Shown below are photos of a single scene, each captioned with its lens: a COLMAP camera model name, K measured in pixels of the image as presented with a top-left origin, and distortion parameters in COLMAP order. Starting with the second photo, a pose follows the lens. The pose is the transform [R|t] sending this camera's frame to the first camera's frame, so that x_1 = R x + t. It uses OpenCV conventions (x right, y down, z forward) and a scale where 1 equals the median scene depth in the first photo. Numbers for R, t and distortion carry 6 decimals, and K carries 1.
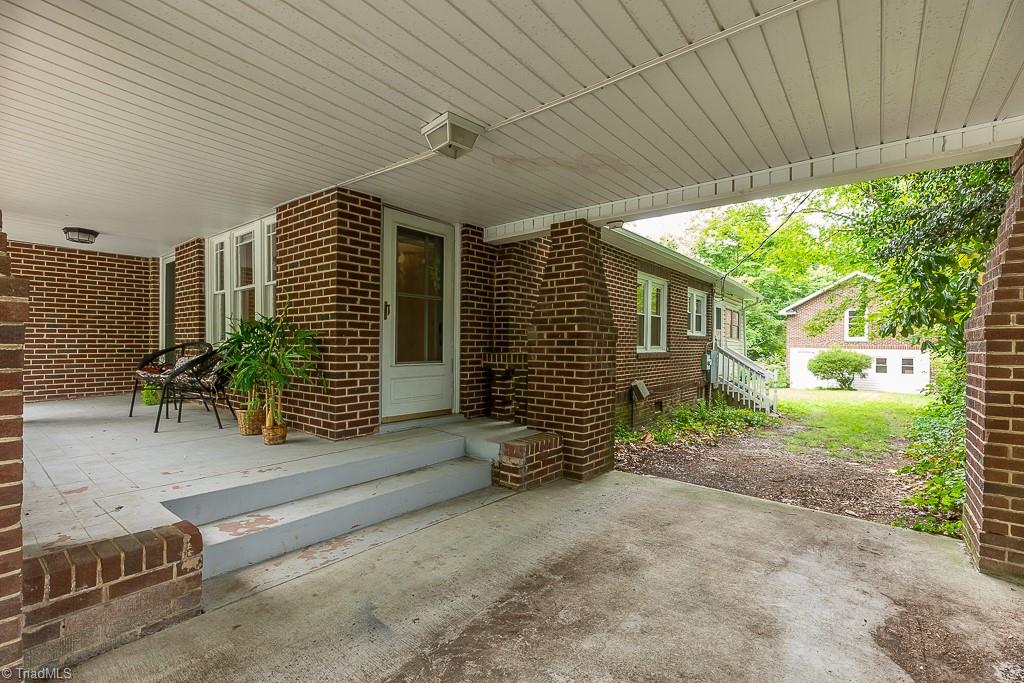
lens RADIAL K [[453.2, 0, 512.0], [0, 453.2, 341.5], [0, 0, 1]] dist [-0.000245, -0.000351]
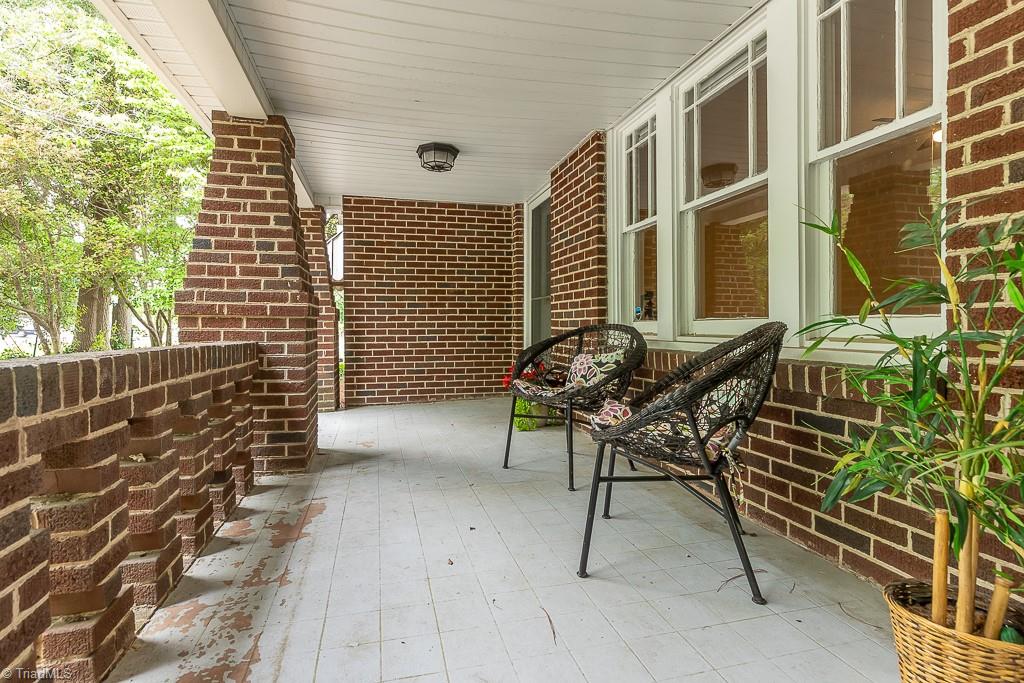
lens RADIAL K [[526.5, 0, 512.9], [0, 526.5, 324.3], [0, 0, 1]] dist [0.000002, -0.000003]
pose [[0.806294, -0.005652, -0.591488, -0.390857], [0.003761, 0.999983, -0.004428, 0.003077], [0.591503, 0.001345, 0.806302, 0.423265]]
